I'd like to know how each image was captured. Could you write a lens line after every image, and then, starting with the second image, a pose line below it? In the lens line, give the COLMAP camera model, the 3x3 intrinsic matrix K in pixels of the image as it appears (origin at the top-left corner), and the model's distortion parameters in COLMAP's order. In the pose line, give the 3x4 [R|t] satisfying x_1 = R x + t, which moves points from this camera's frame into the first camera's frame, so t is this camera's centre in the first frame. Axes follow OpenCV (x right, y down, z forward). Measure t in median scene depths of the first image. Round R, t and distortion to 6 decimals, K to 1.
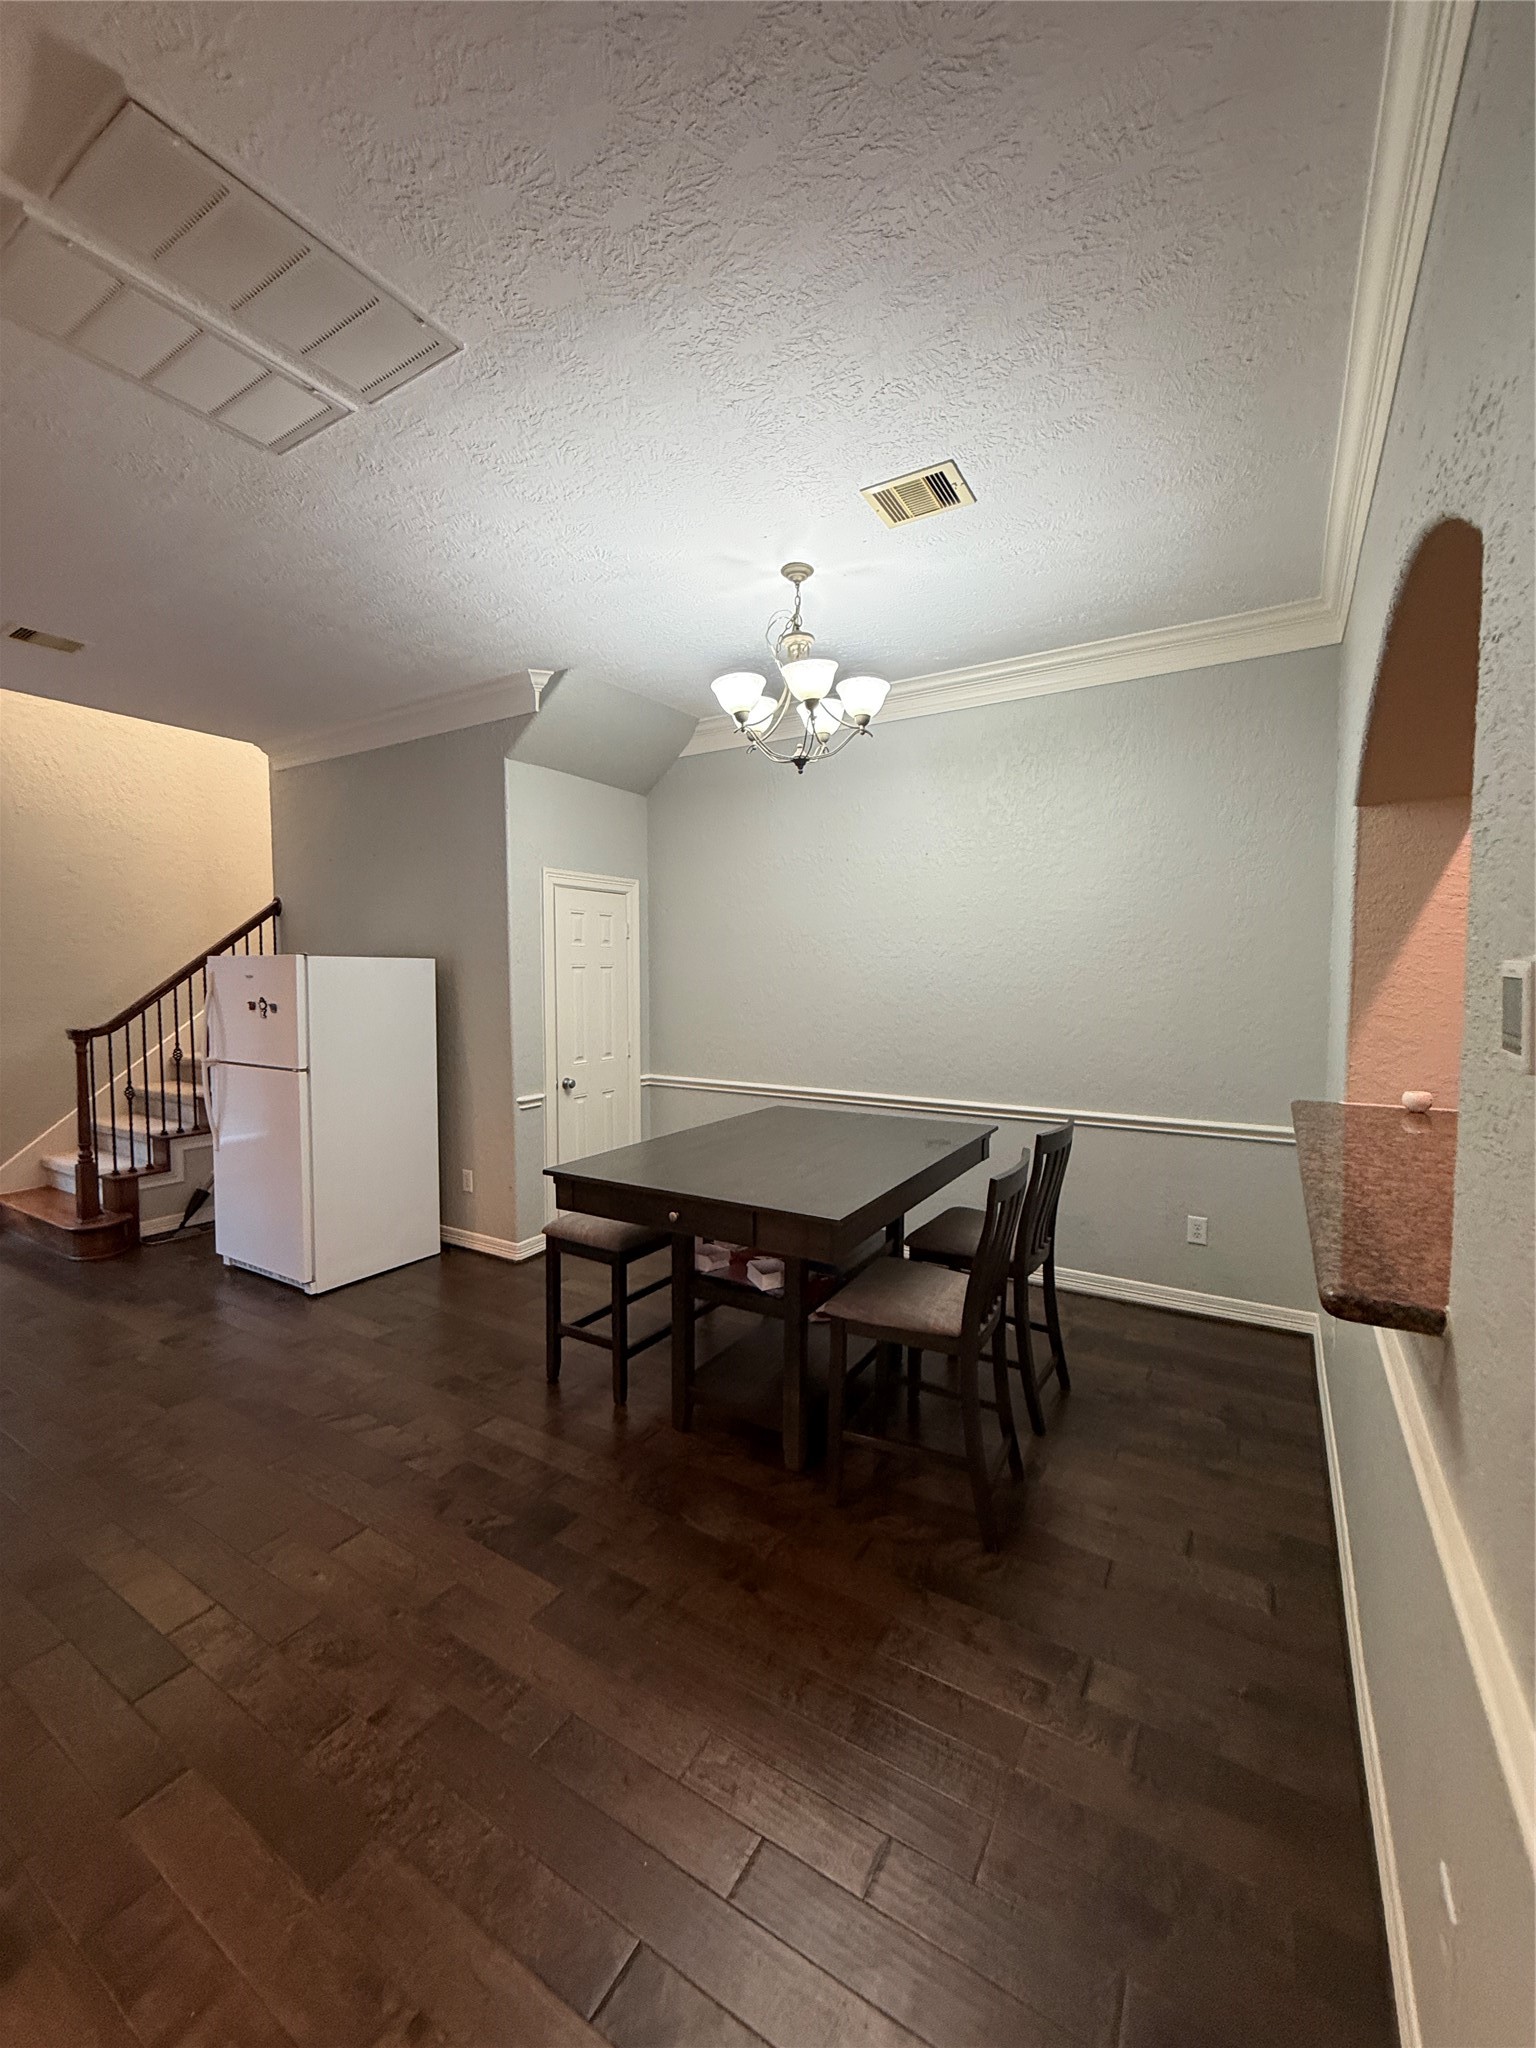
lens RADIAL K [[818.3, 0, 770.8], [0, 818.3, 1015.1], [0, 0, 1]] dist [-0.000014, 0.000368]
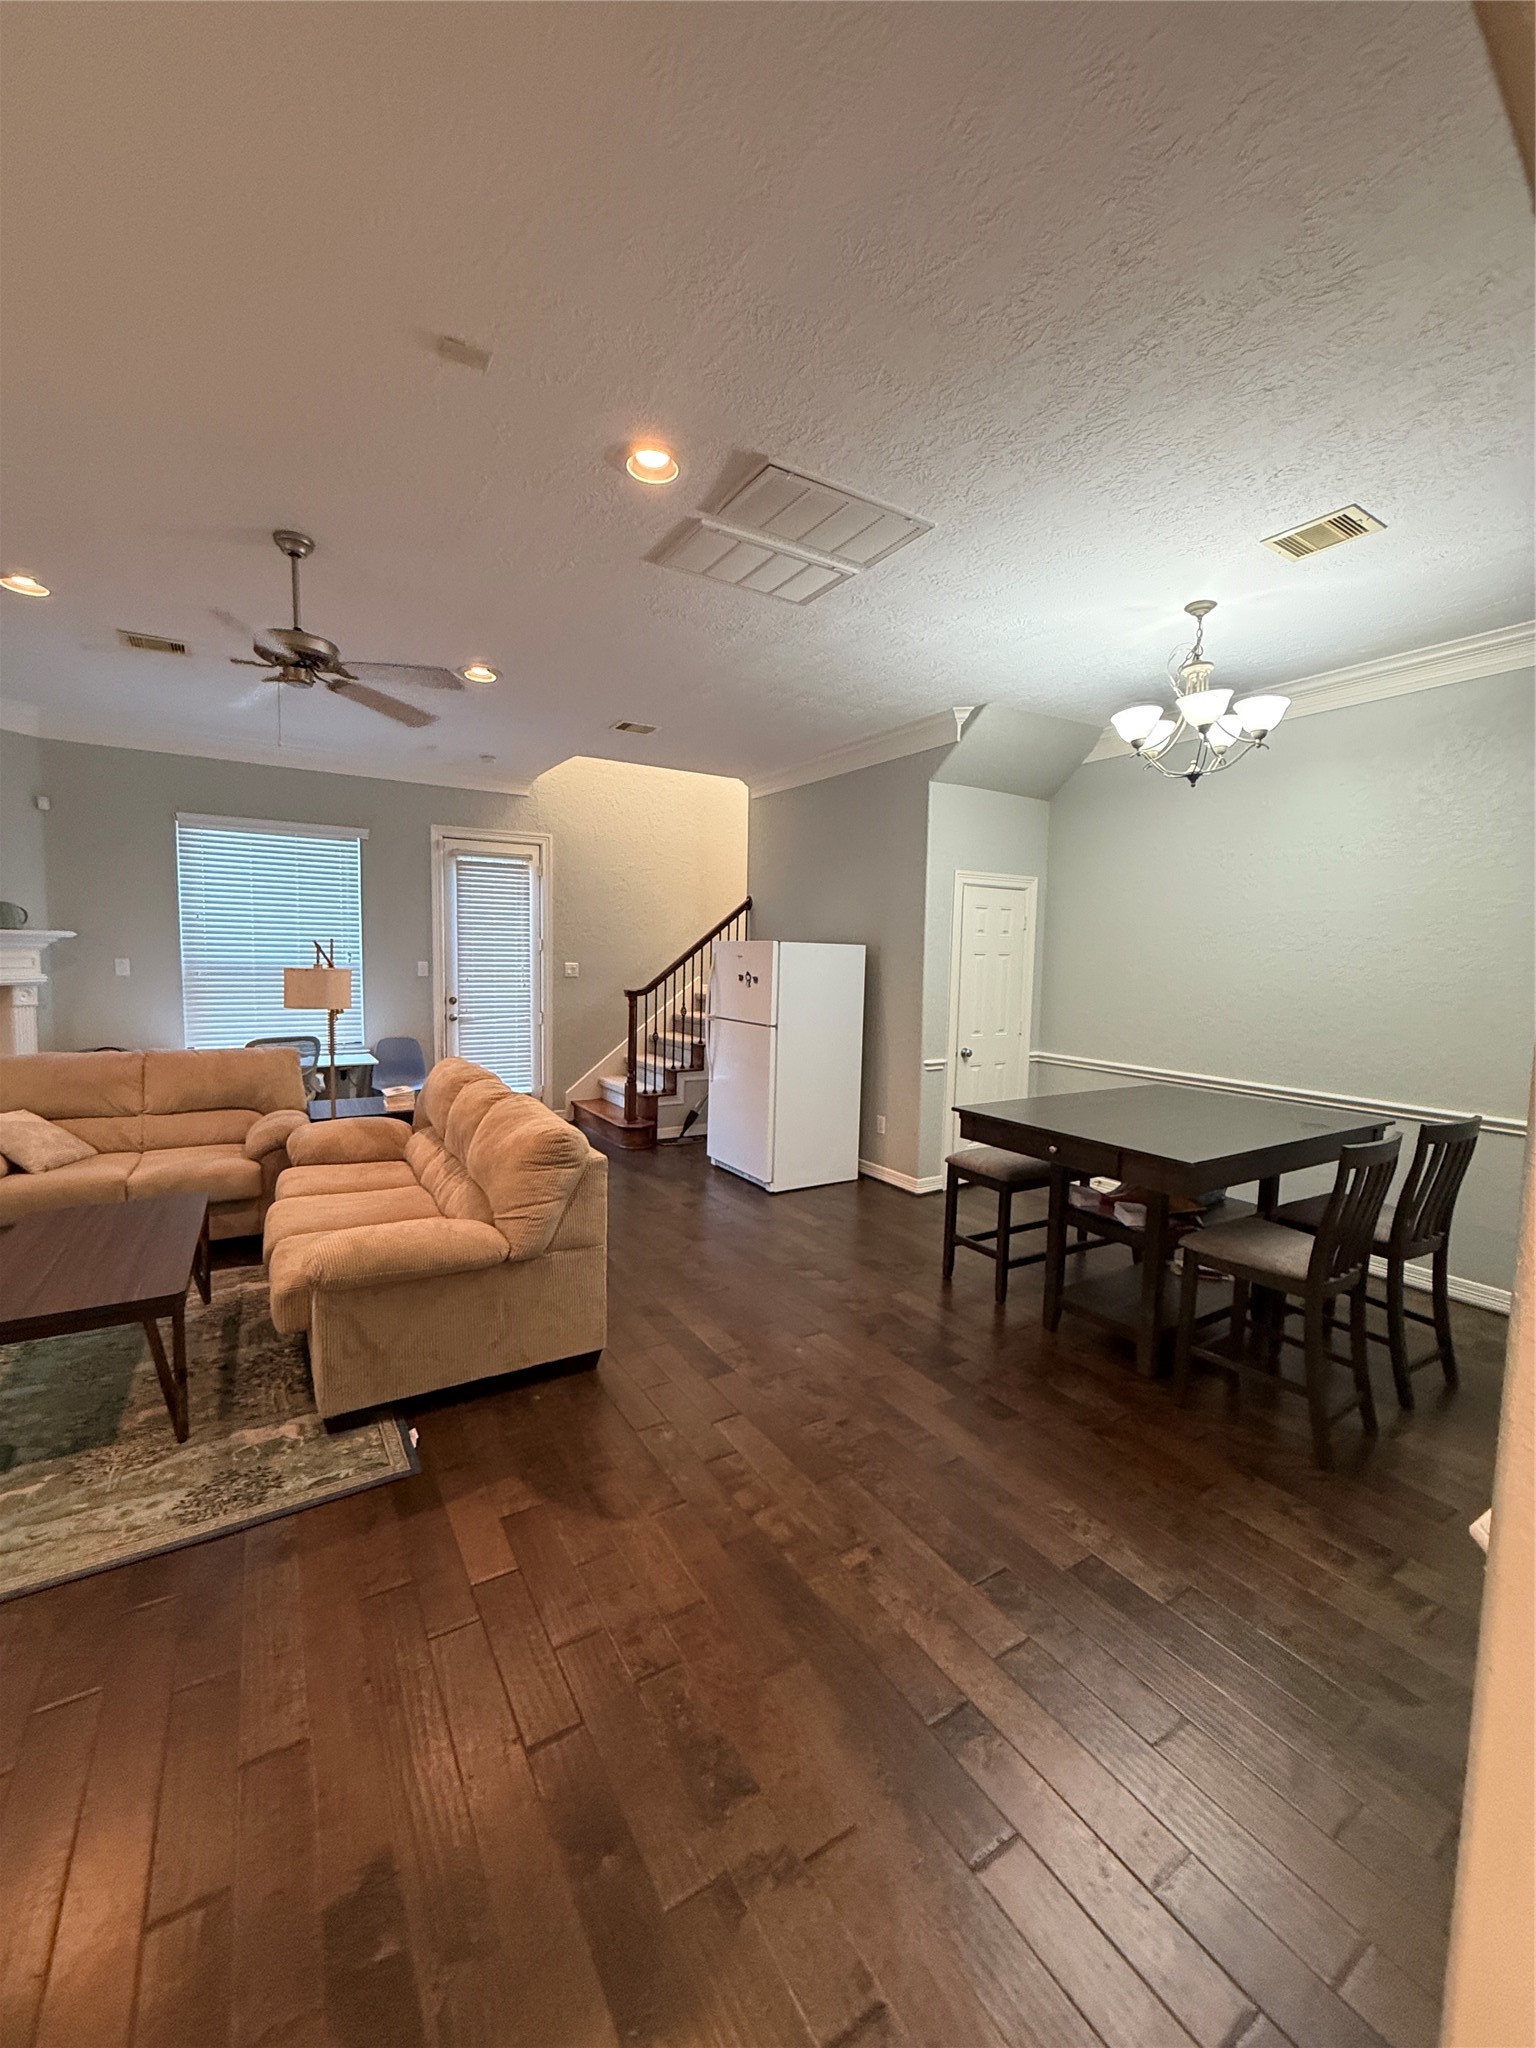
lens RADIAL K [[818.3, 0, 771.9], [0, 818.3, 1016.8], [0, 0, 1]] dist [-0.000014, 0.000368]
pose [[0.893418, 0.054547, -0.445902, 0.038511], [-0.045829, 0.998489, 0.030321, 0.013661], [0.446883, -0.006655, 0.894568, -0.275699]]
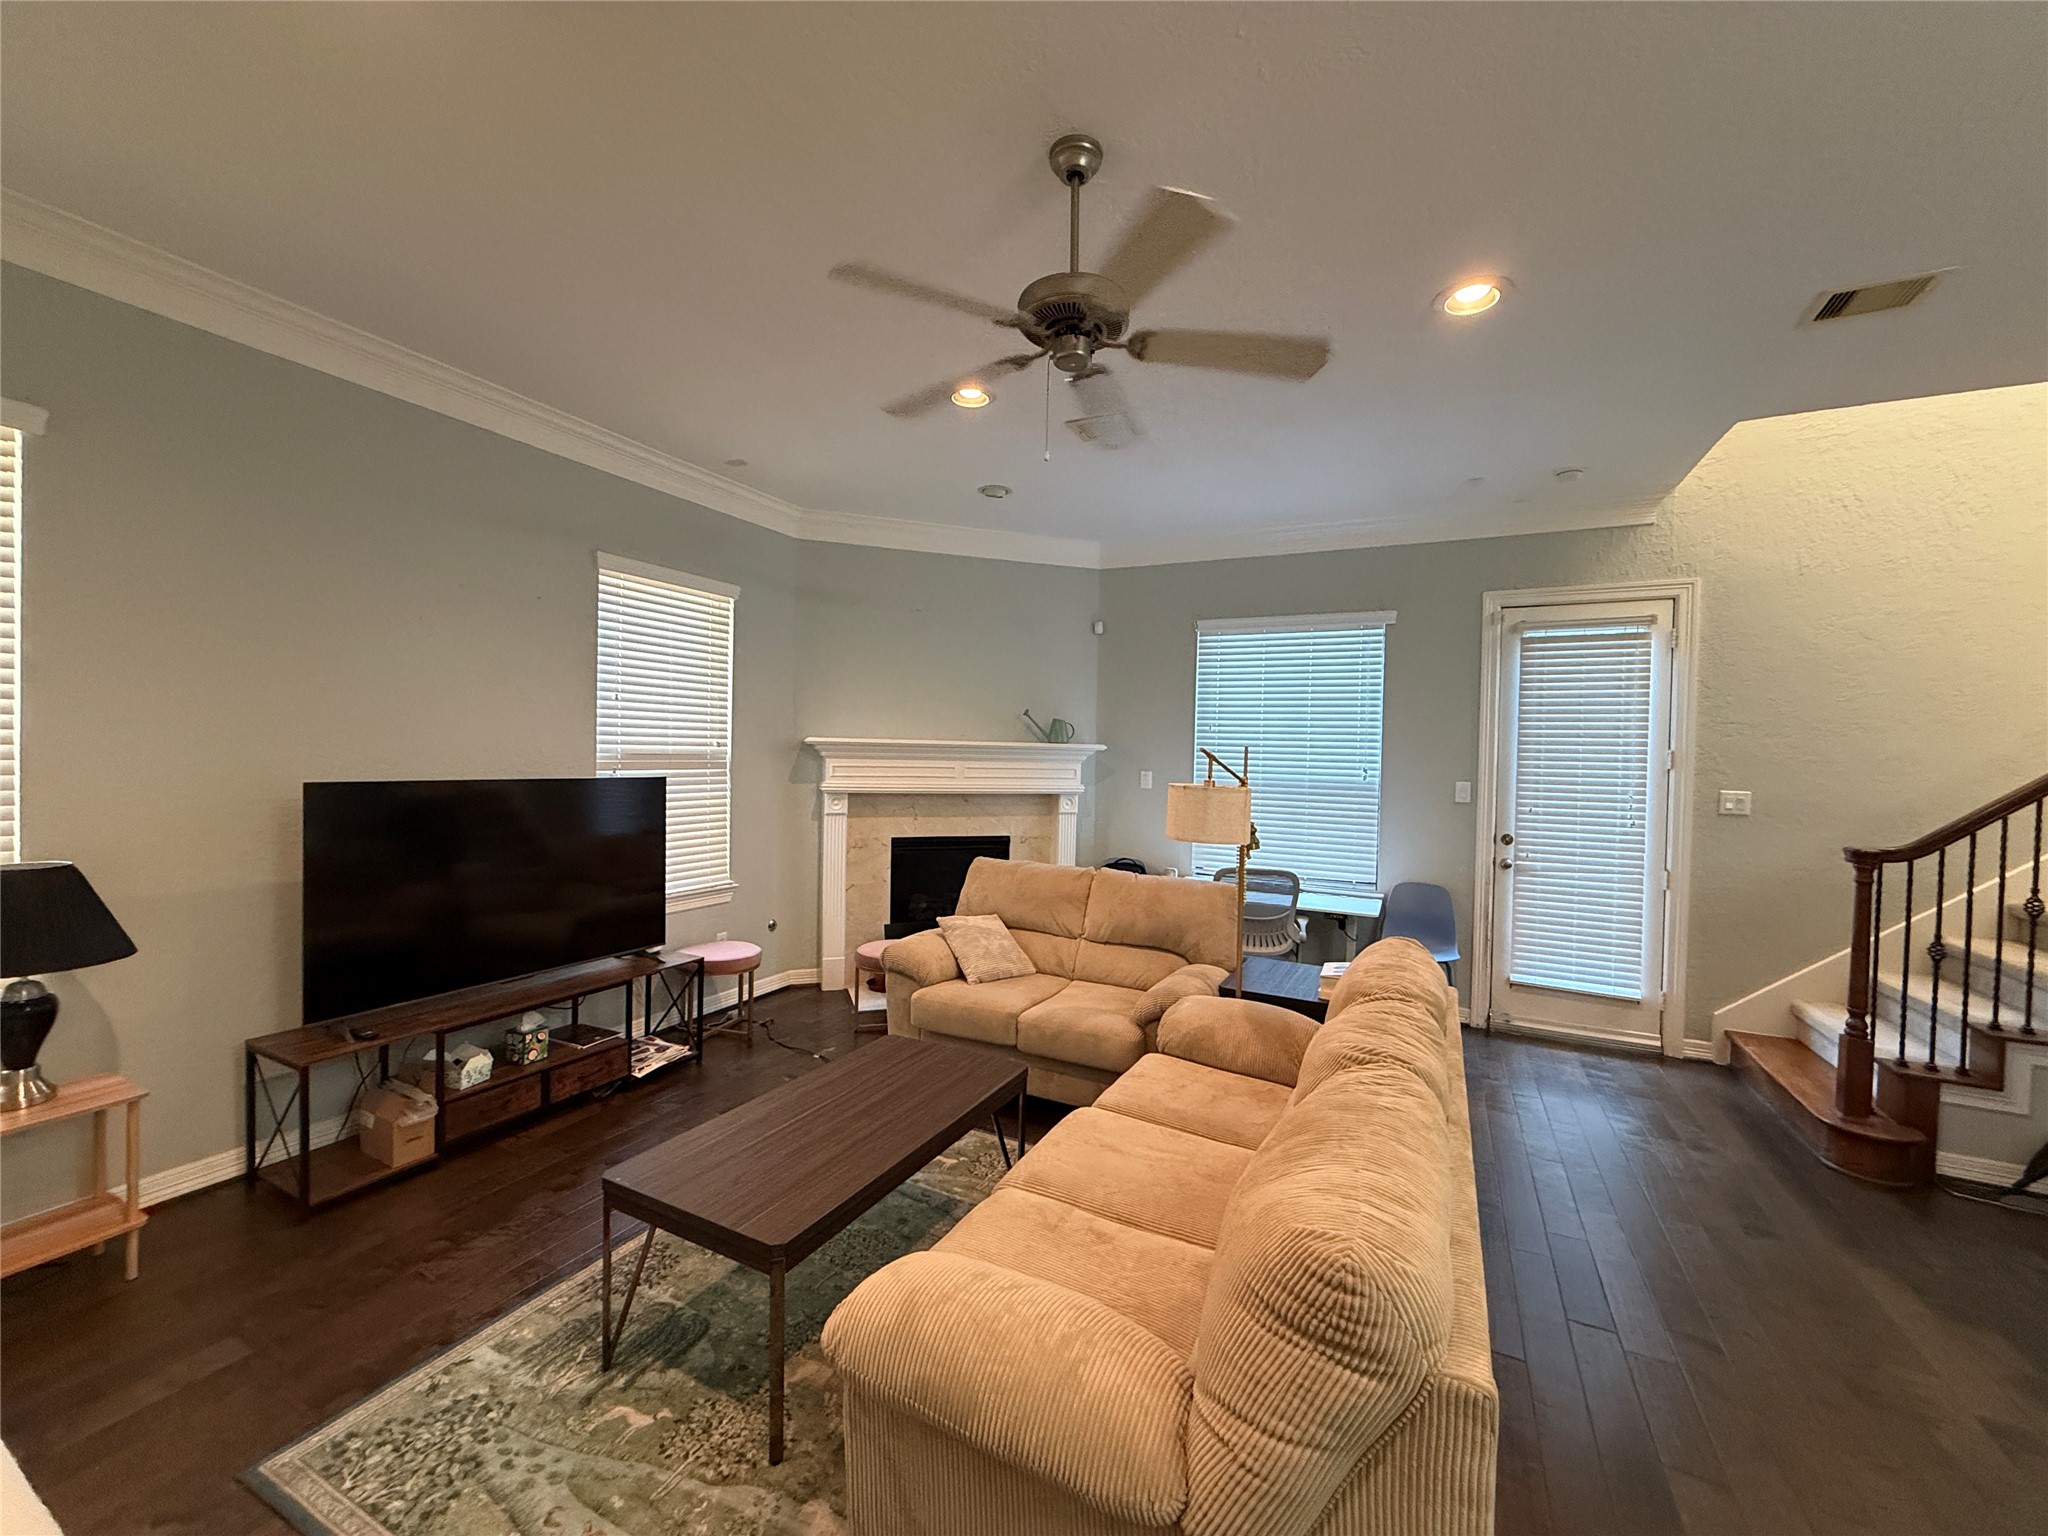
lens RADIAL K [[818.3, 0, 1017.8], [0, 818.3, 765.4], [0, 0, 1]] dist [-0.000014, 0.000368]
pose [[0.074334, 0.019651, -0.997040, -0.277596], [-0.078503, 0.996818, 0.013794, -0.011628], [0.994139, 0.077245, 0.075640, 0.301179]]
